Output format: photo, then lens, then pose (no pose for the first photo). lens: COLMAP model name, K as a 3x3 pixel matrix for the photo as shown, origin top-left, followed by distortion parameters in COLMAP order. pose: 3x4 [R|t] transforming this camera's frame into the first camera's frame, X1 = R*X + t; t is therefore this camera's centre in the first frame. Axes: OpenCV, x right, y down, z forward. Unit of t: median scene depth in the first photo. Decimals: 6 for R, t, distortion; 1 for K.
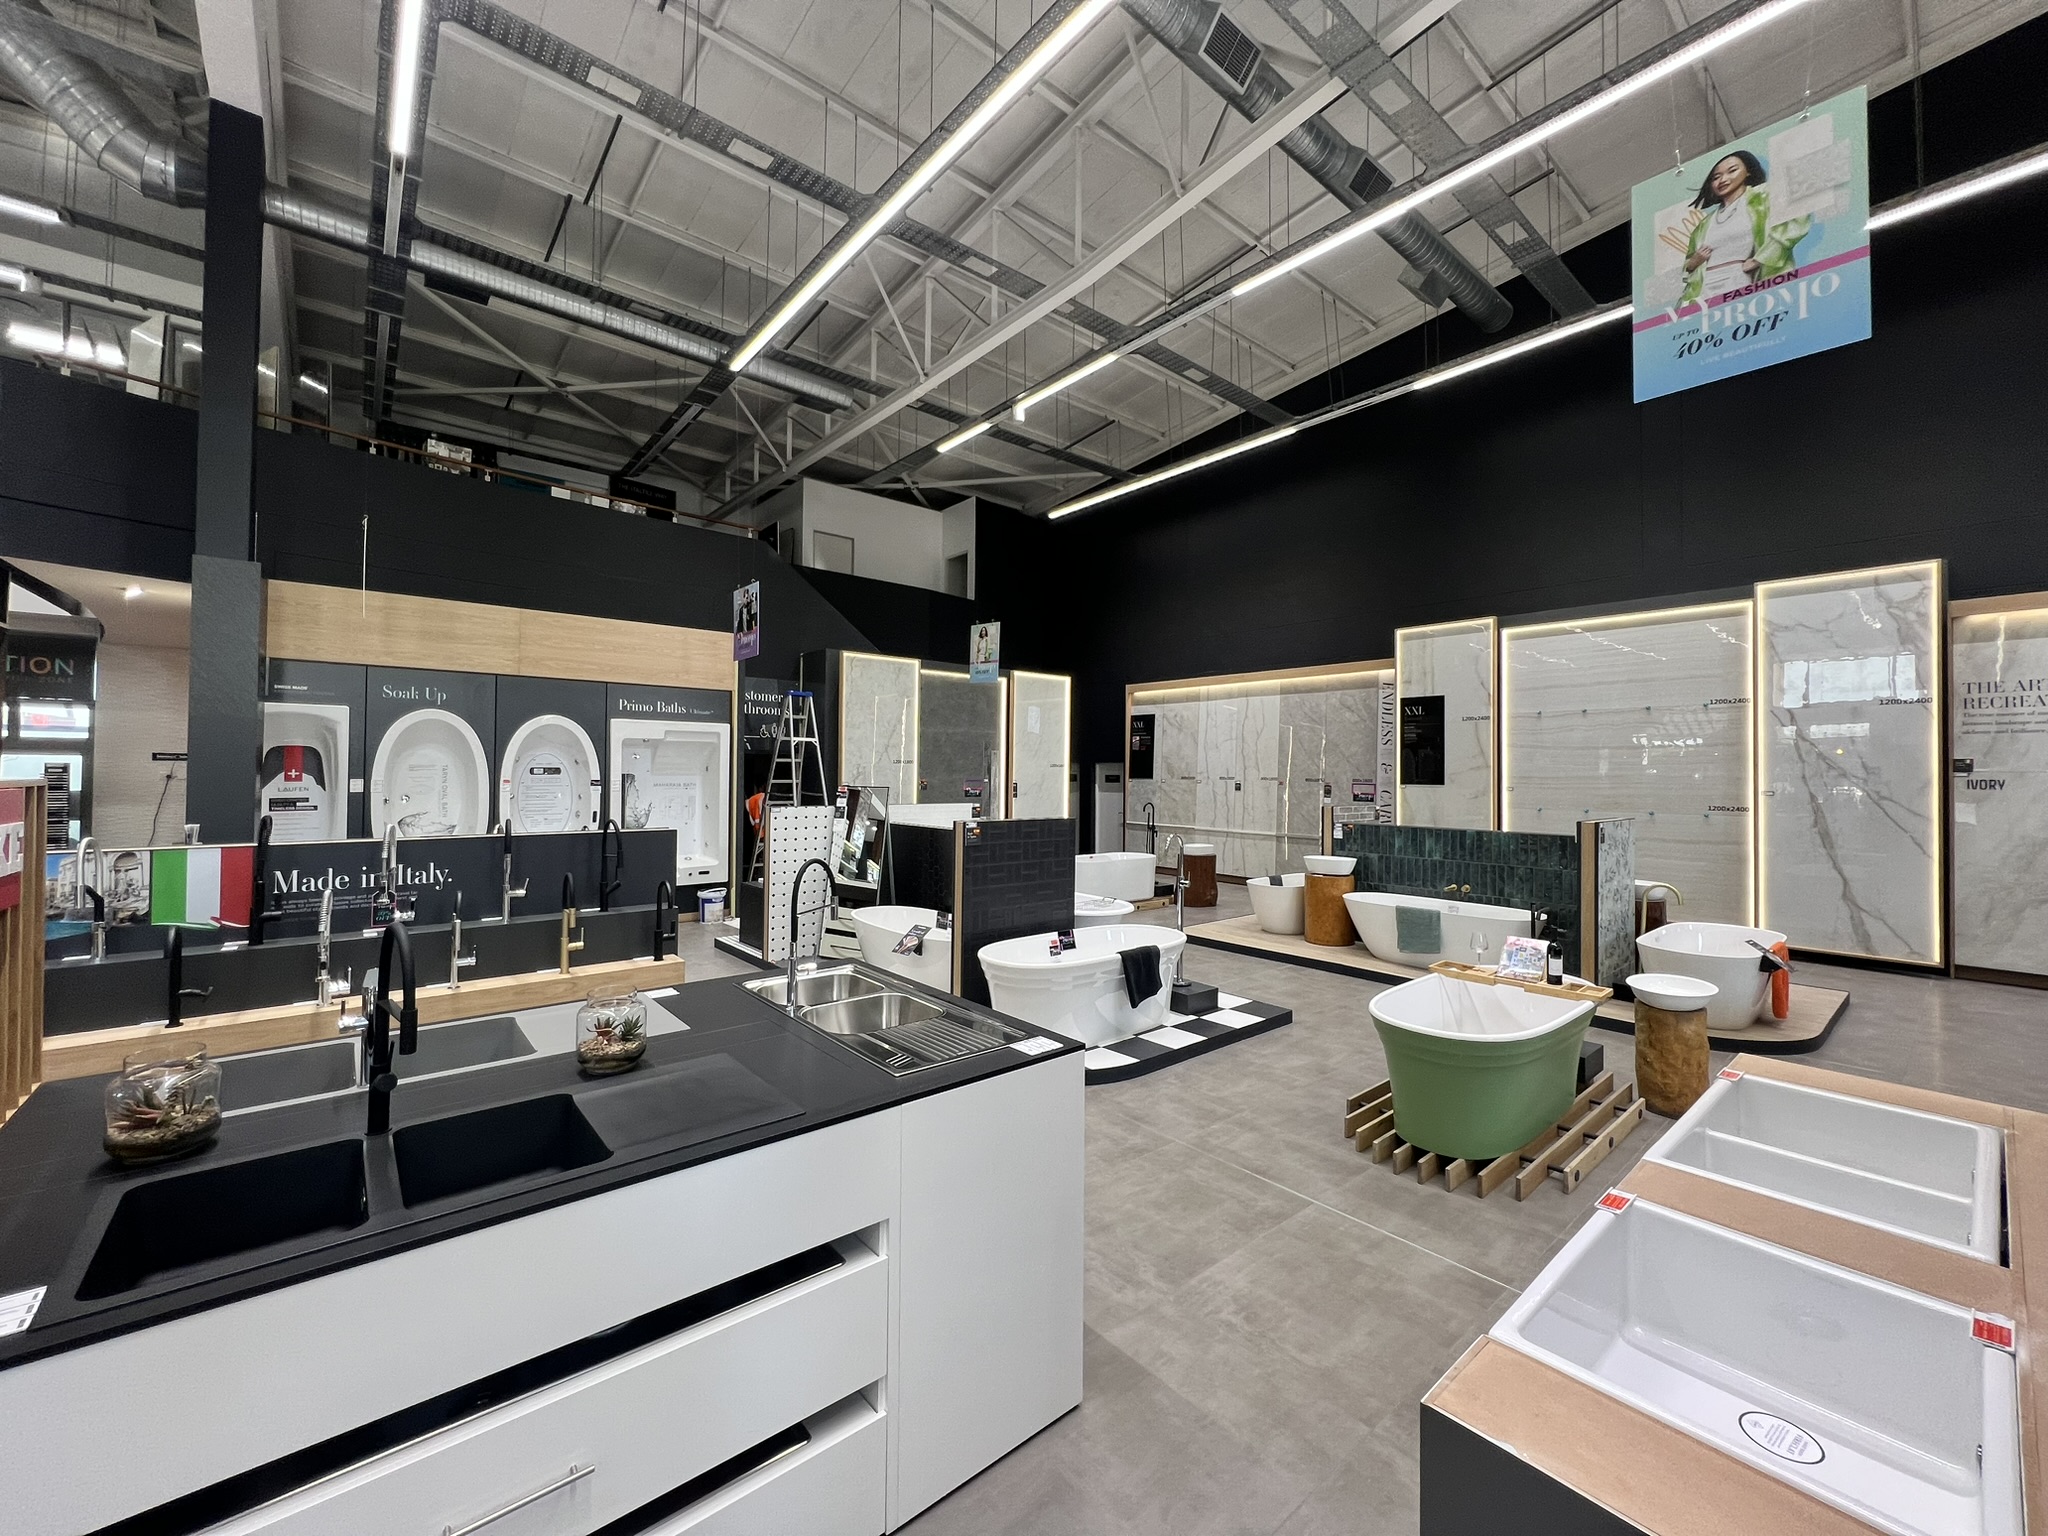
lens RADIAL K [[817.3, 0, 1020.1], [0, 817.3, 759.5], [0, 0, 1]] dist [-0.002545, 0.000553]
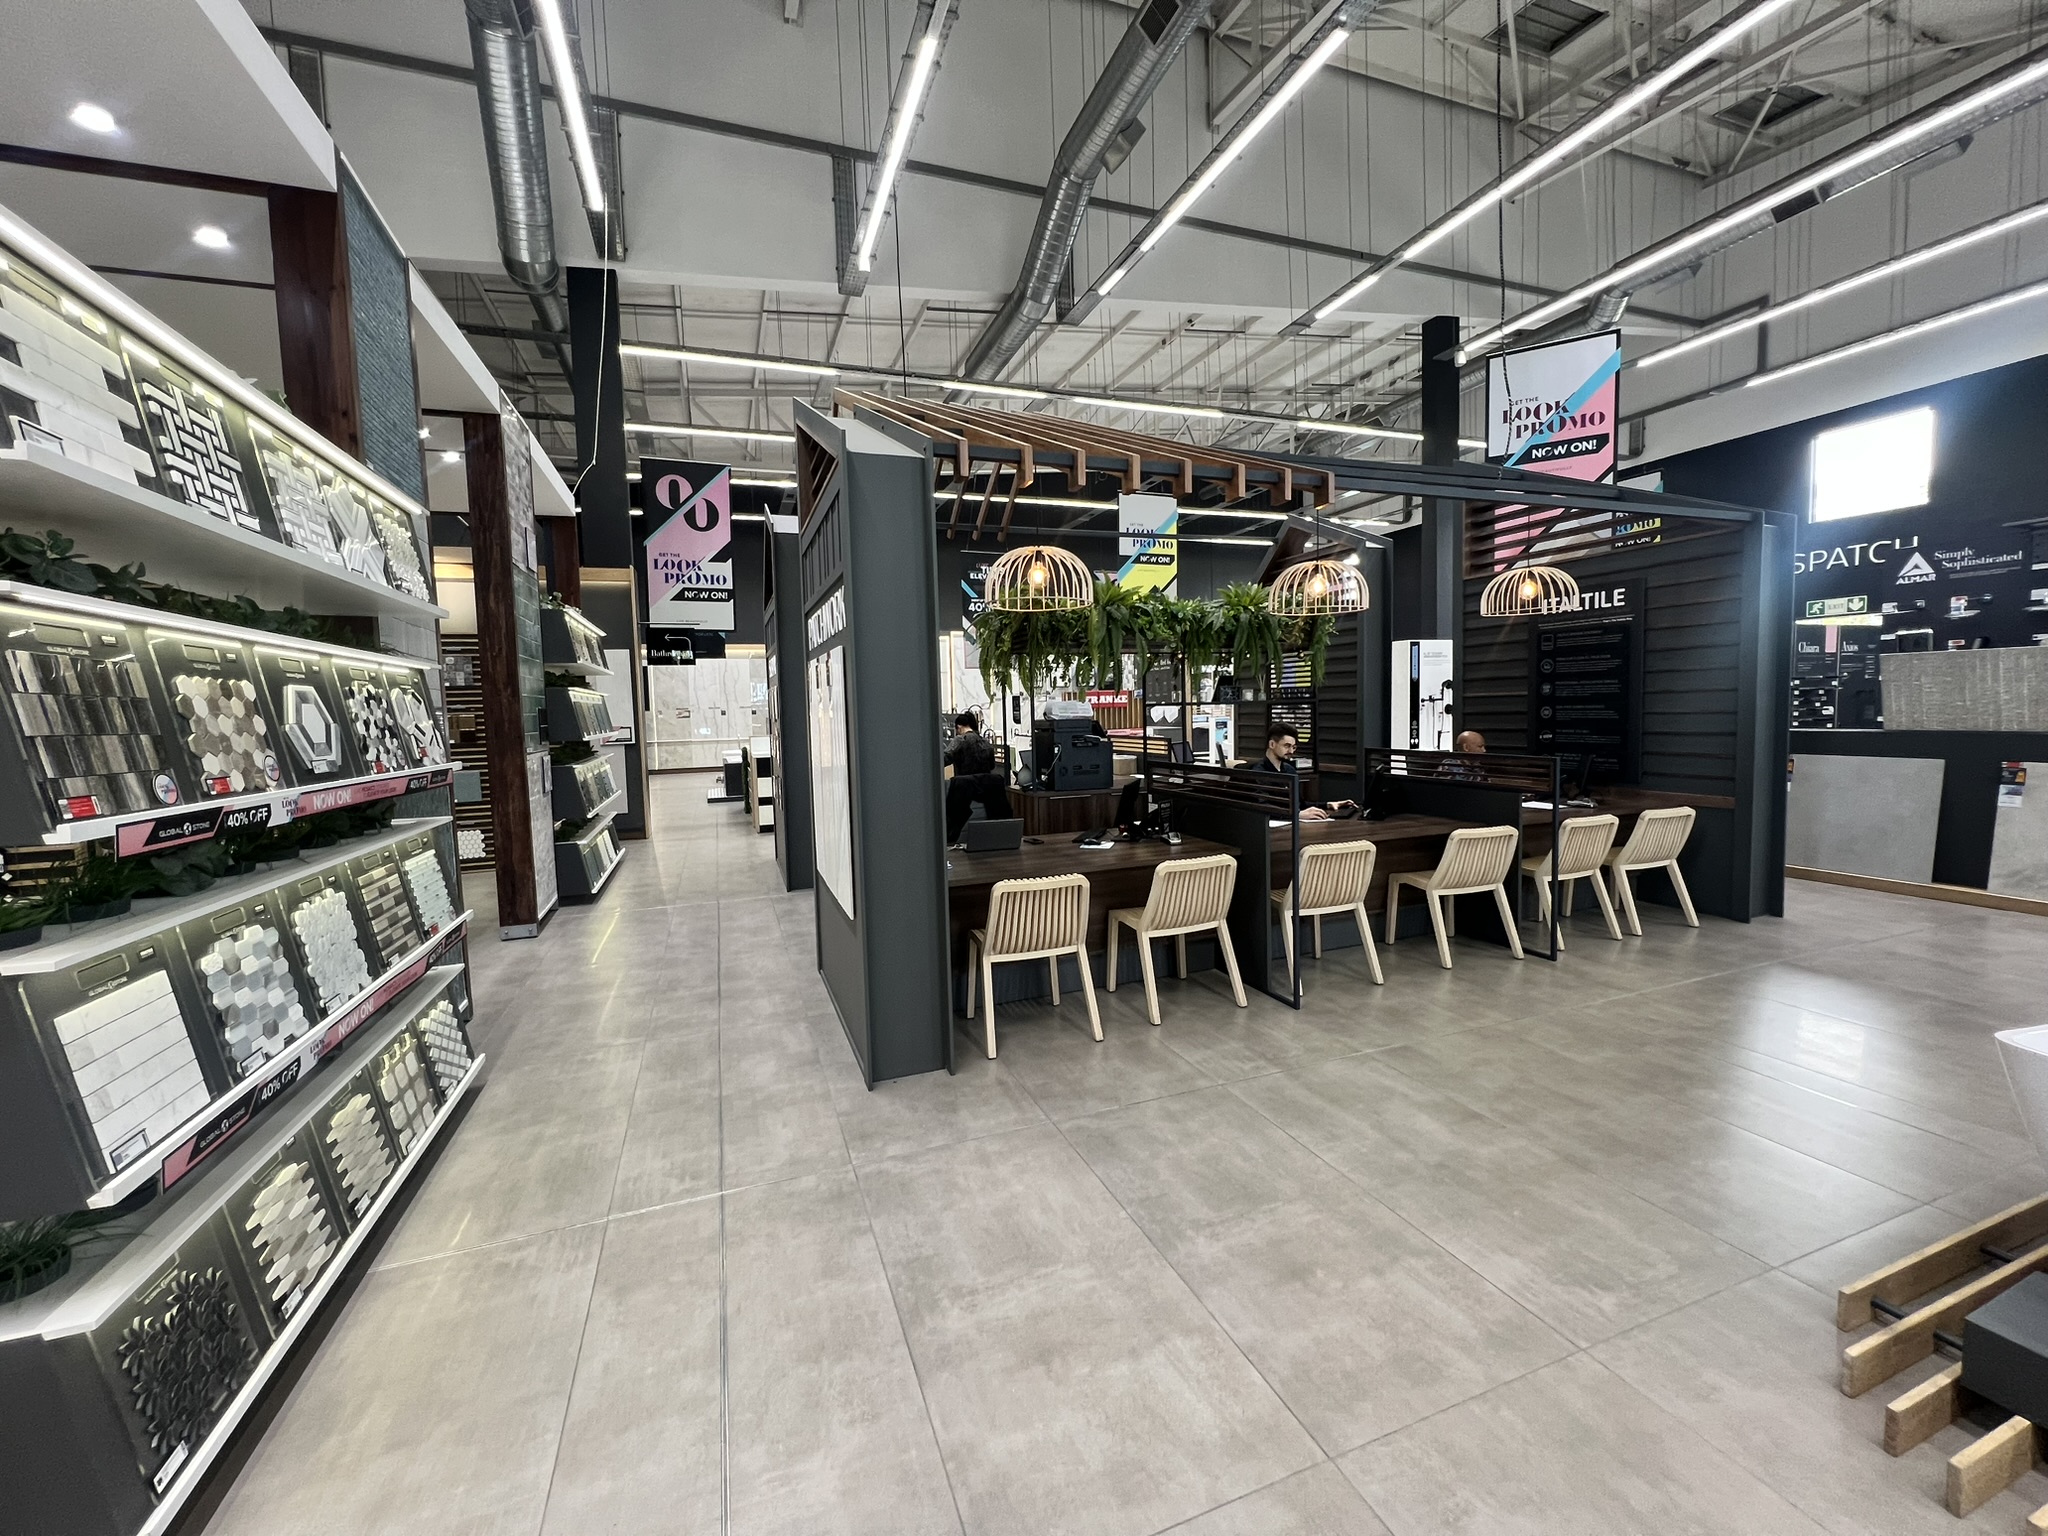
lens RADIAL K [[817.3, 0, 1017.3], [0, 817.3, 762.7], [0, 0, 1]] dist [-0.002545, 0.000553]
pose [[0.327695, -0.084416, 0.941005, -1.940310], [0.017305, 0.996370, 0.083356, 0.010605], [-0.944625, -0.011031, 0.327967, -0.208157]]
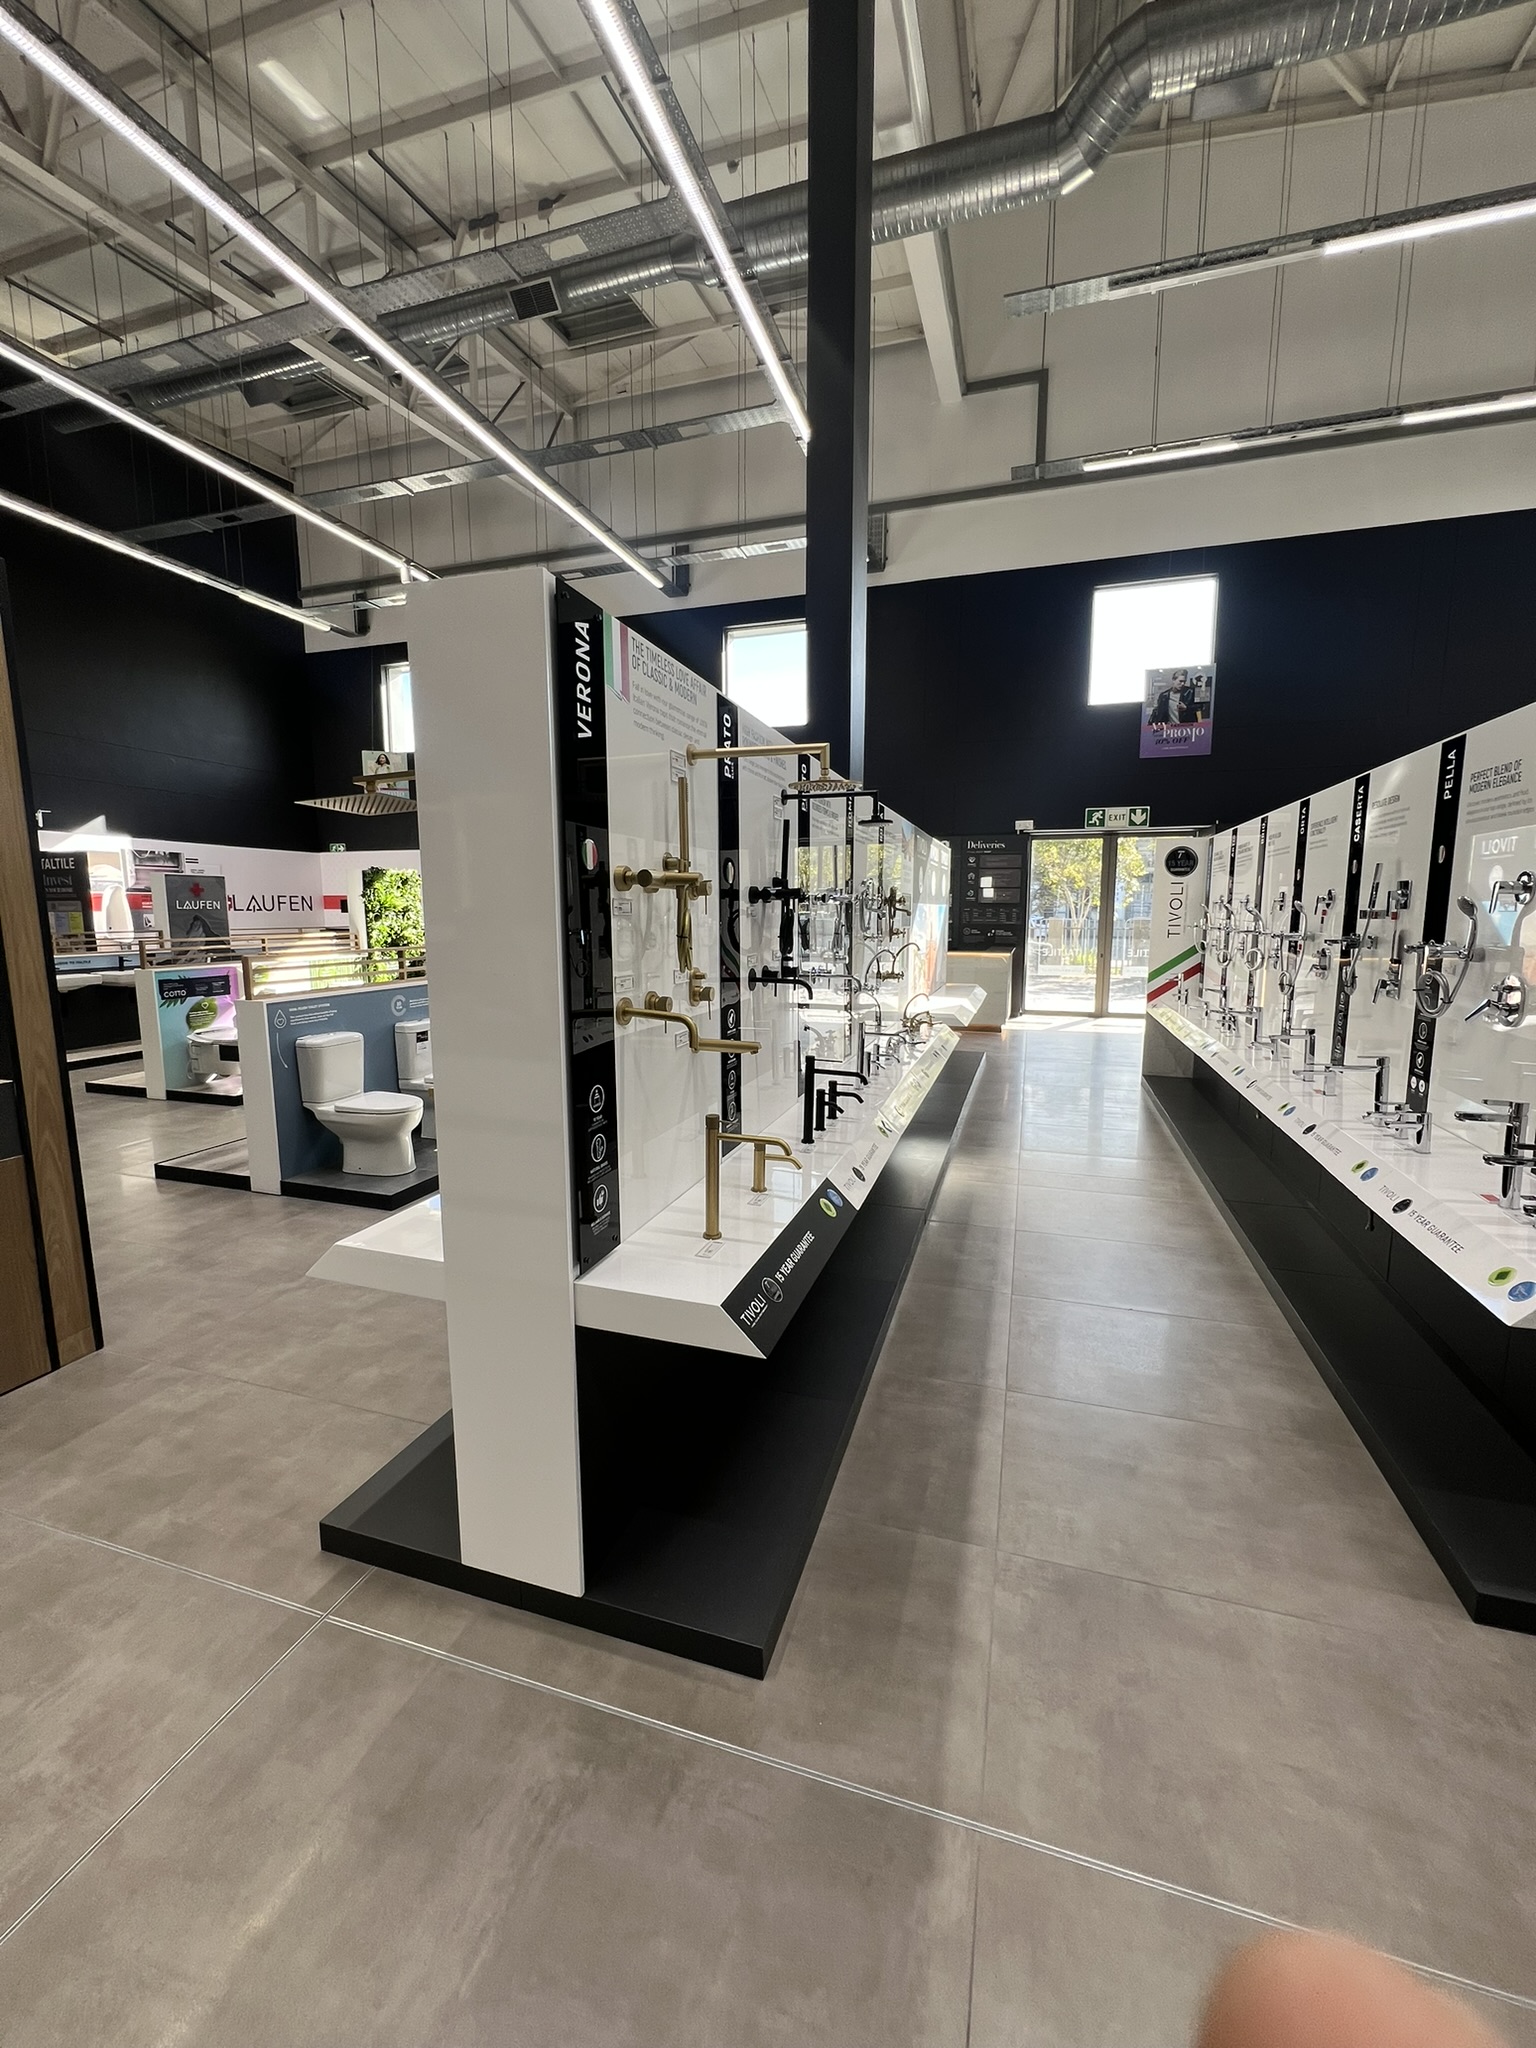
lens RADIAL K [[817.3, 0, 777.3], [0, 817.3, 1020.5], [0, 0, 1]] dist [-0.002545, 0.000553]
pose [[-0.540065, -0.121531, 0.832803, -0.367371], [-0.018835, 0.991017, 0.132405, 0.021175], [-0.841413, 0.055822, -0.537502, -0.021554]]
